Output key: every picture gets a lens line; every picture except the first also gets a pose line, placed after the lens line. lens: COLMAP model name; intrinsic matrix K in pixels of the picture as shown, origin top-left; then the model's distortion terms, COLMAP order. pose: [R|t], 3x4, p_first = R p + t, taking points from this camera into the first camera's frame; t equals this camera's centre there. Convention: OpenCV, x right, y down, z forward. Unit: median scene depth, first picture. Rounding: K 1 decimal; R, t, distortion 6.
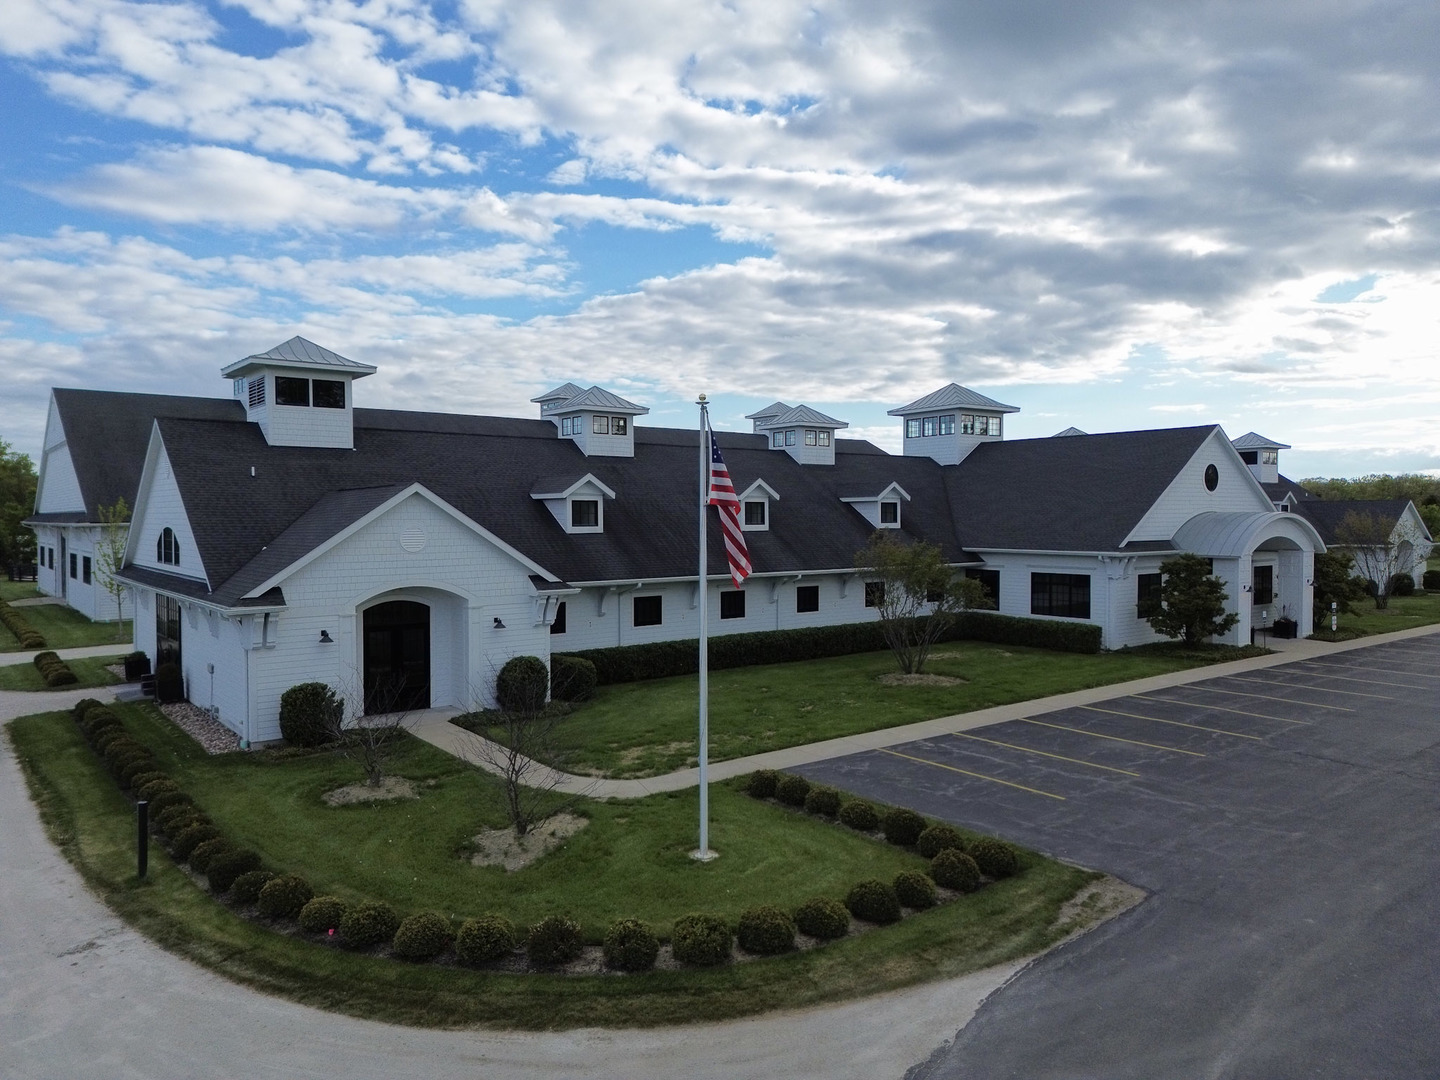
lens RADIAL K [[1003.8, 0, 720.0], [0, 1003.8, 540.0], [0, 0, 1]] dist [0.034235, -0.004528]
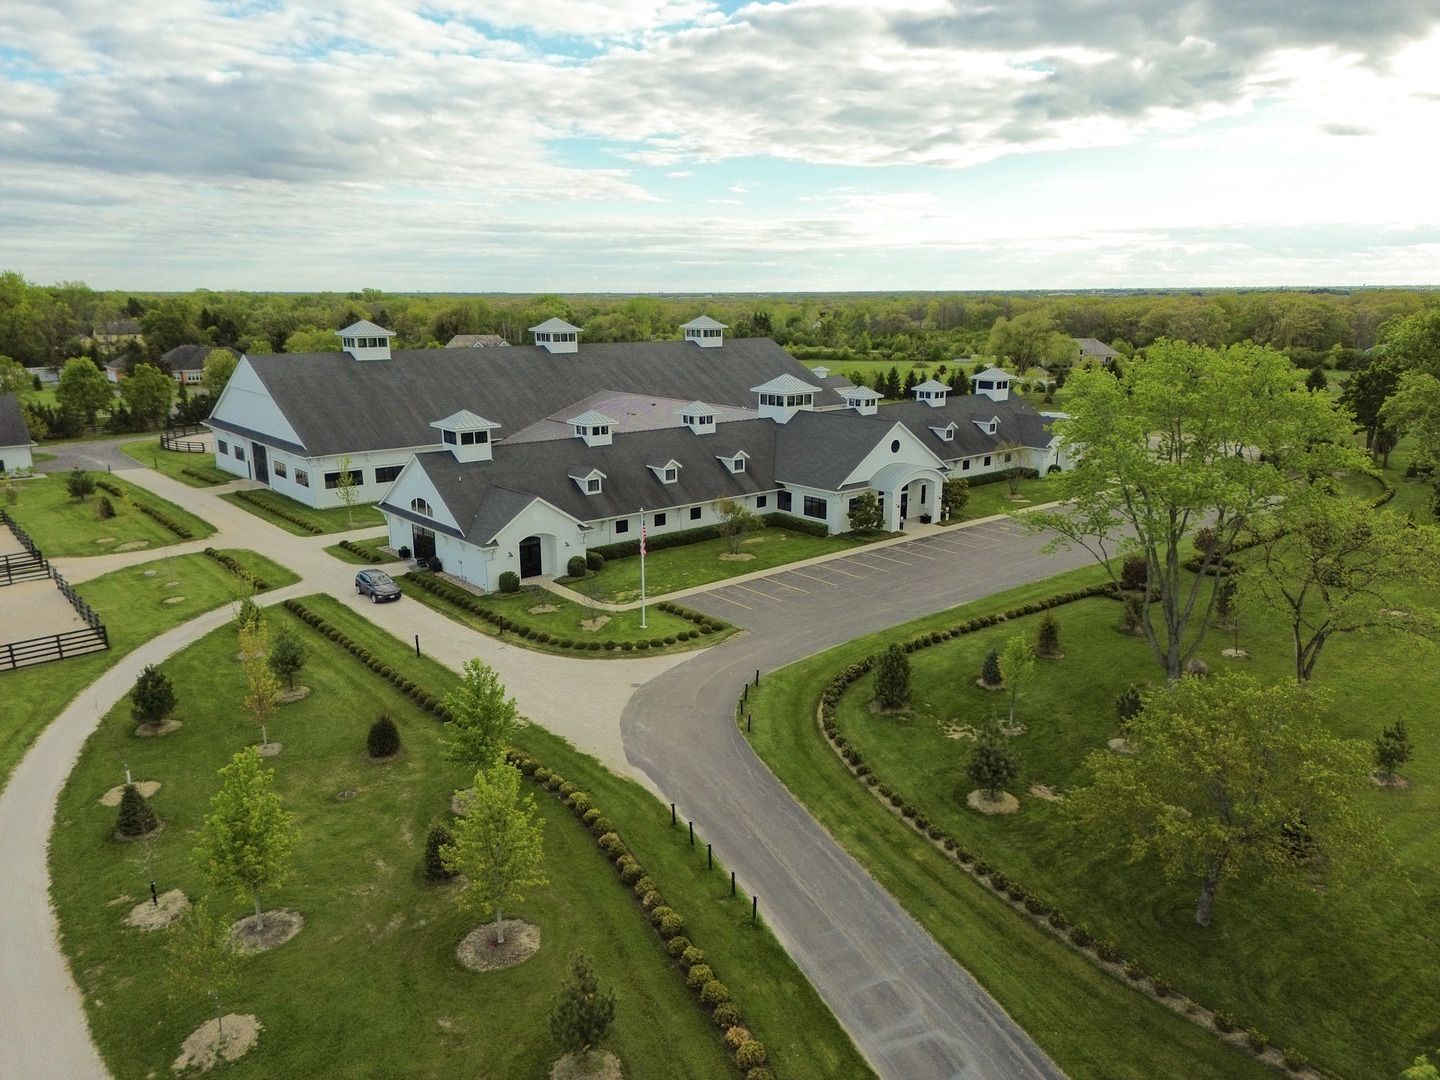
lens RADIAL K [[1003.8, 0, 720.0], [0, 1003.8, 540.0], [0, 0, 1]] dist [0.034235, -0.004528]
pose [[0.999075, -0.010381, 0.041730, 0.089213], [0.001255, 0.977046, 0.213023, -0.618510], [-0.042984, -0.212774, 0.976156, -2.010451]]
